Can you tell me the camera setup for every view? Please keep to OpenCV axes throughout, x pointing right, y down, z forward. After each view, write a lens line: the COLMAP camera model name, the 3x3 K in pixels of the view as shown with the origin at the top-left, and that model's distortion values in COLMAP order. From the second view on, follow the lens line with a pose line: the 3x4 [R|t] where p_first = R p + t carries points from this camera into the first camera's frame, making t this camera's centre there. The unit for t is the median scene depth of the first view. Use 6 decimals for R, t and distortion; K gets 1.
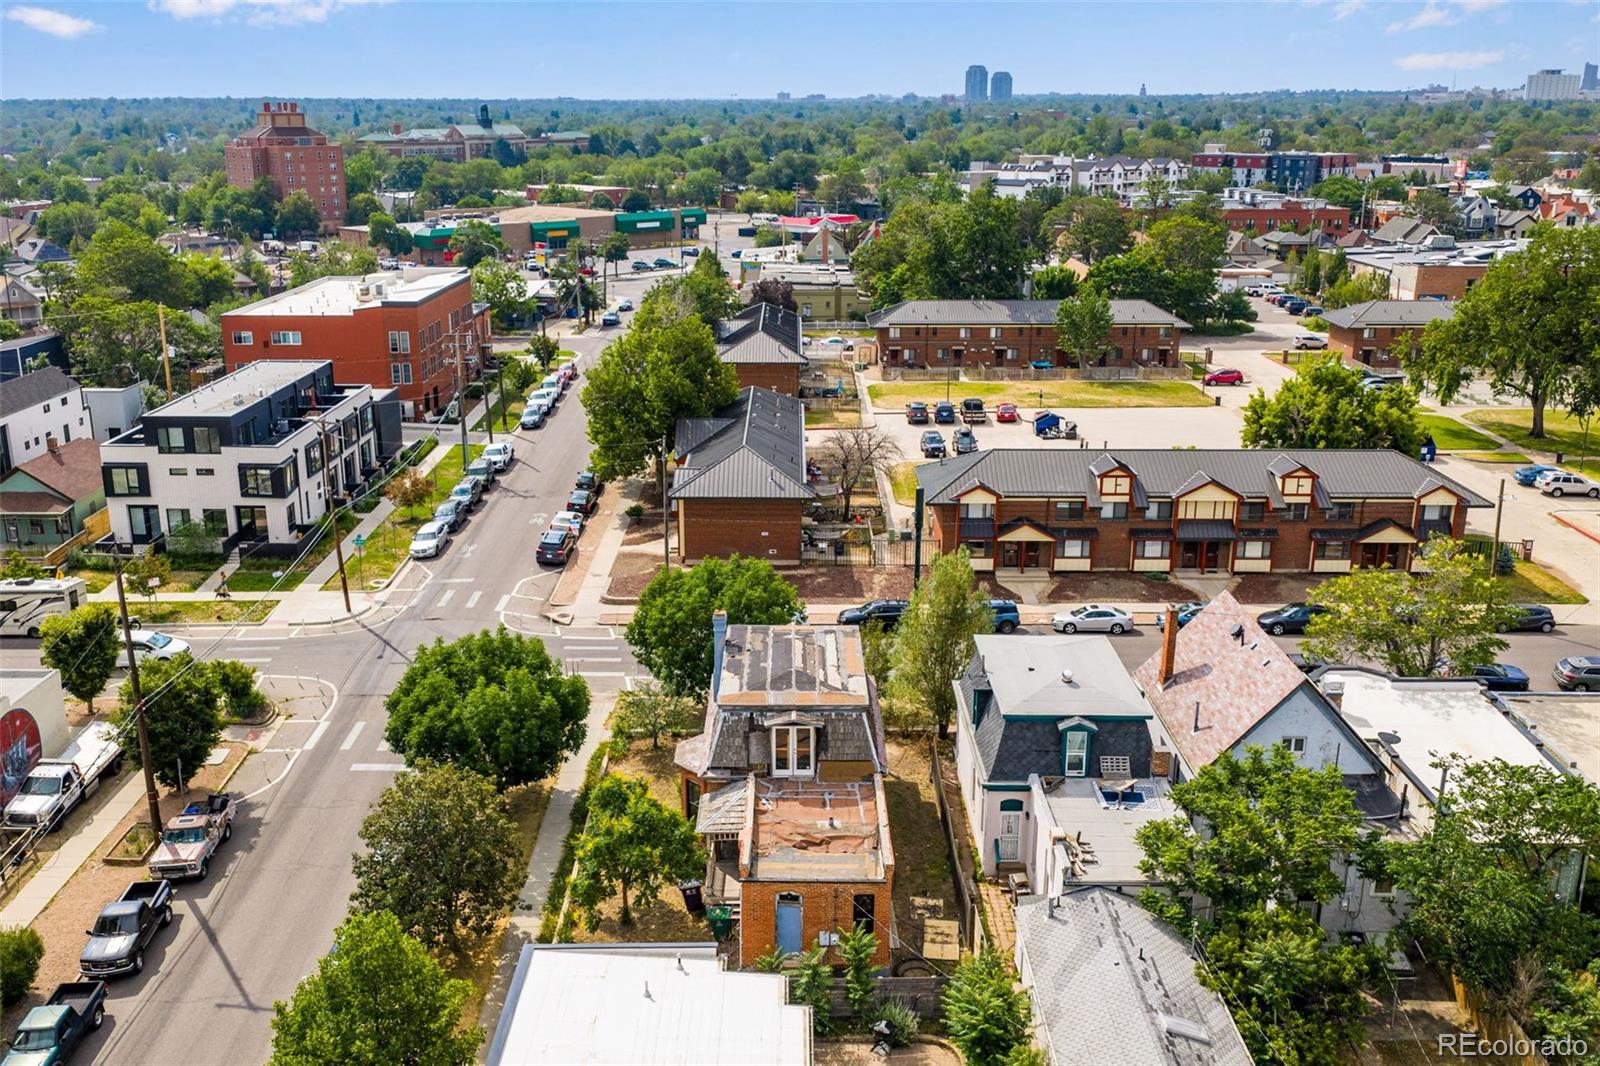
lens RADIAL K [[1437.0, 0, 765.5], [0, 1437.0, 537.0], [0, 0, 1]] dist [0.011012, -0.021026]
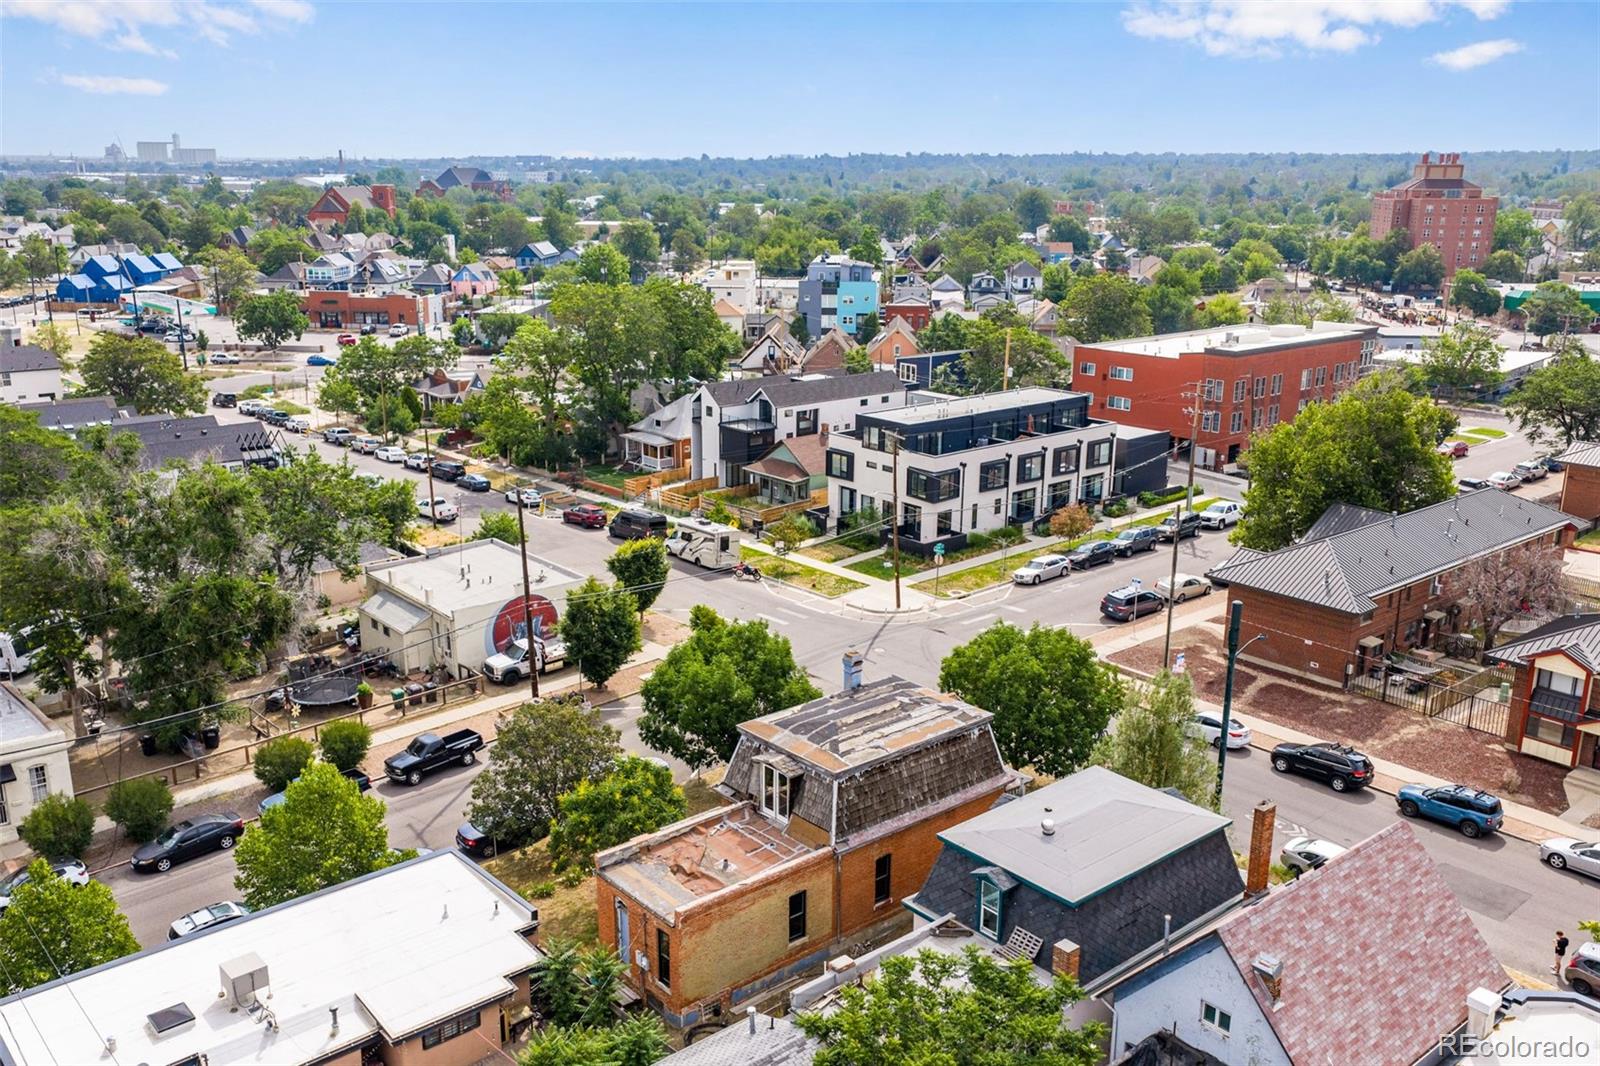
lens RADIAL K [[1366.0, 0, 775.7], [0, 1366.0, 557.9], [0, 0, 1]] dist [0.045869, -0.018827]
pose [[0.654108, 0.213522, -0.725638, 0.370573], [-0.221291, 0.971377, 0.086355, -0.050690], [0.723307, 0.104091, 0.682636, 0.184945]]
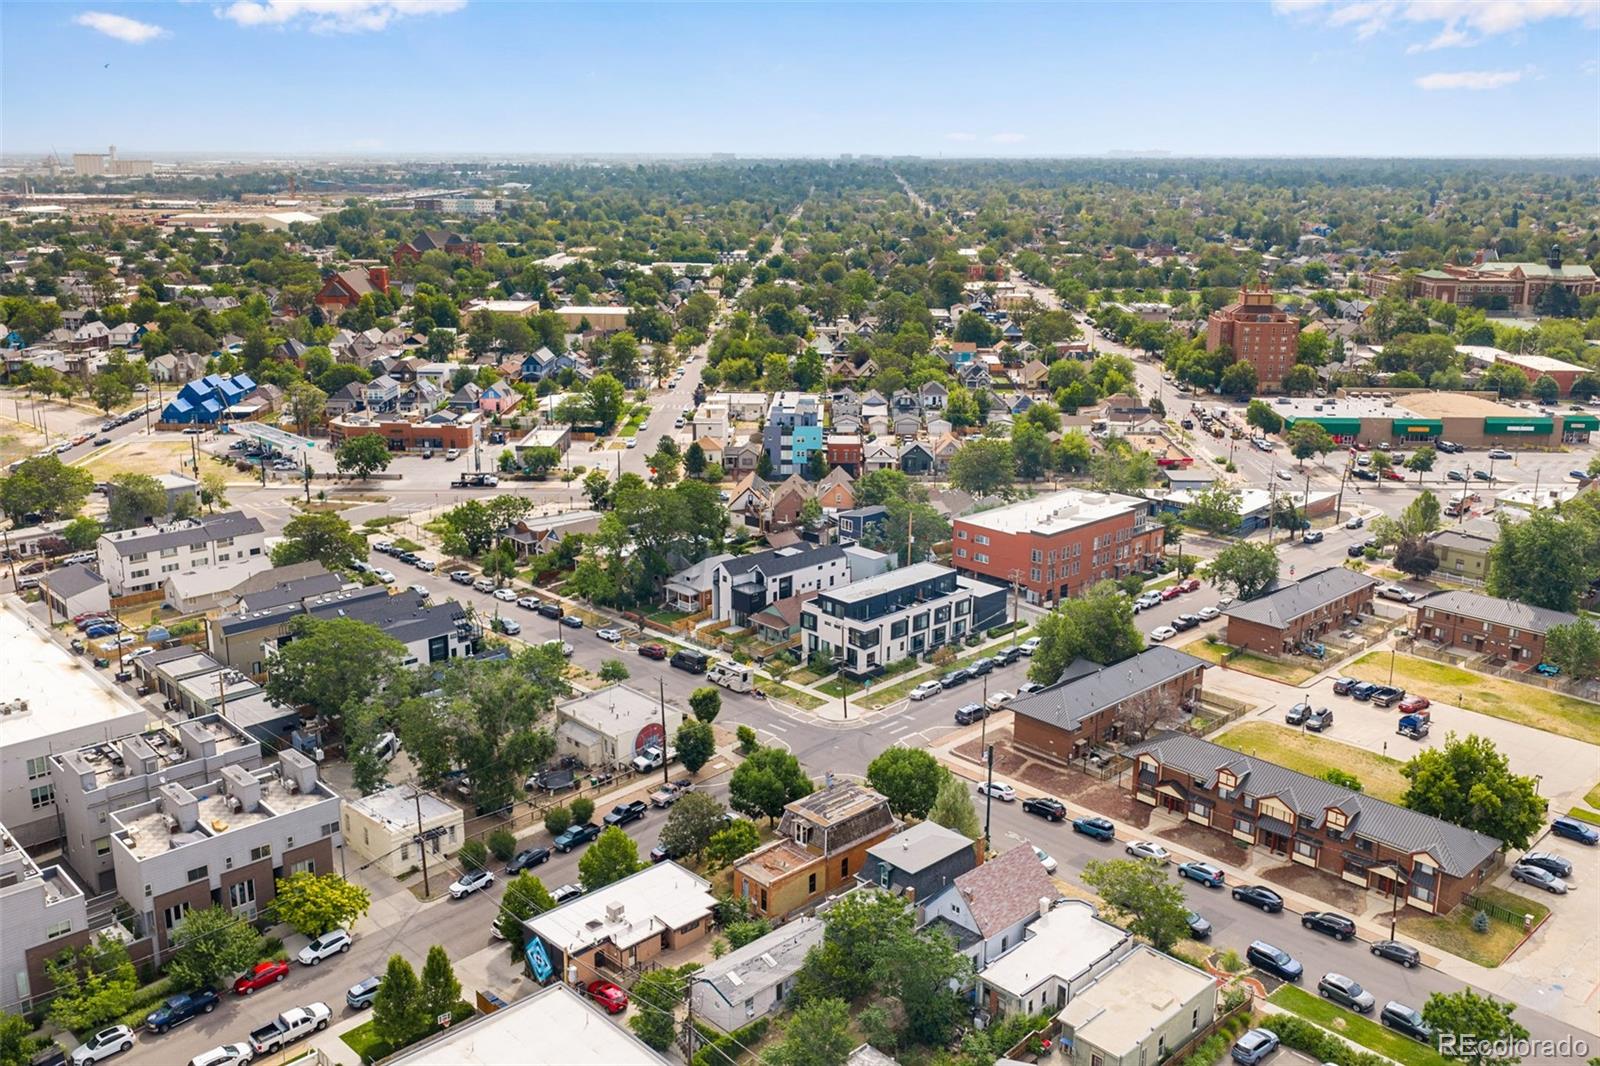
lens RADIAL K [[1382.8, 0, 787.1], [0, 1382.8, 509.3], [0, 0, 1]] dist [0.042794, -0.100922]
pose [[0.696280, 0.183475, -0.693924, 0.860360], [-0.209486, 0.976632, 0.048027, -0.281452], [0.686520, 0.111927, 0.718445, -0.441483]]
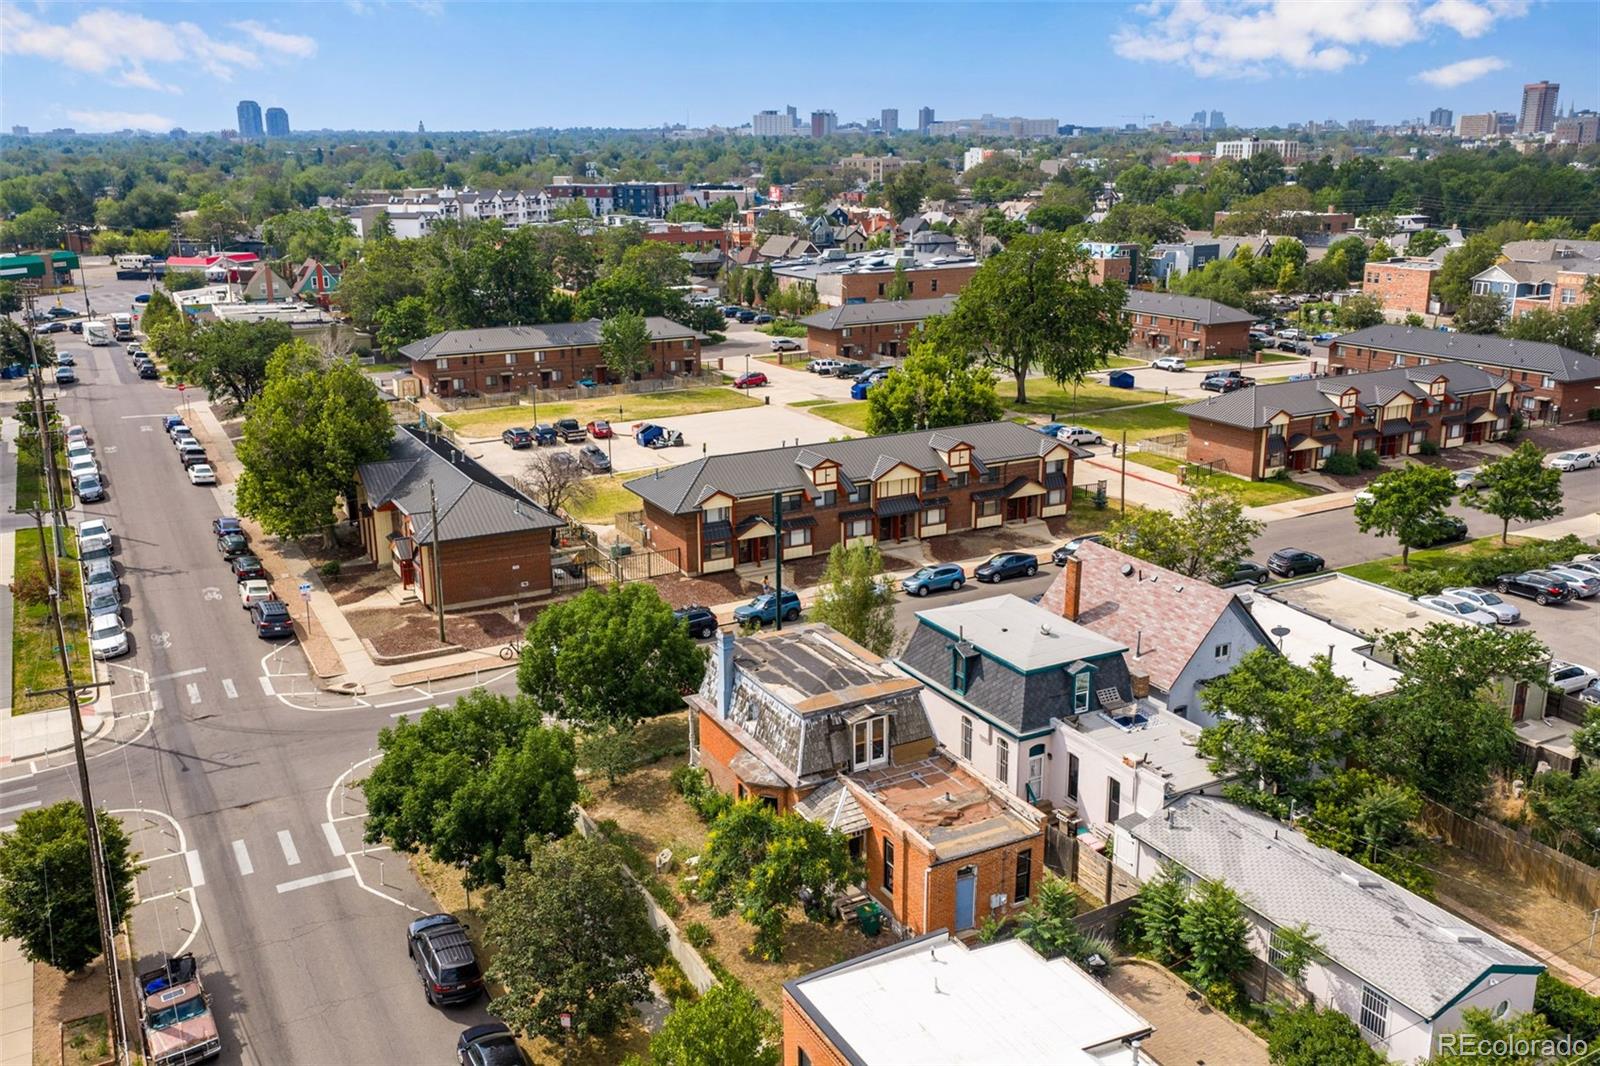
lens RADIAL K [[1362.2, 0, 800.0], [0, 1362.2, 533.0], [0, 0, 1]] dist [0.051580, -0.019849]
pose [[0.870802, -0.139213, 0.471513, -0.260815], [0.145719, 0.989061, 0.022899, -0.017989], [-0.469543, 0.048769, 0.881562, 0.076654]]
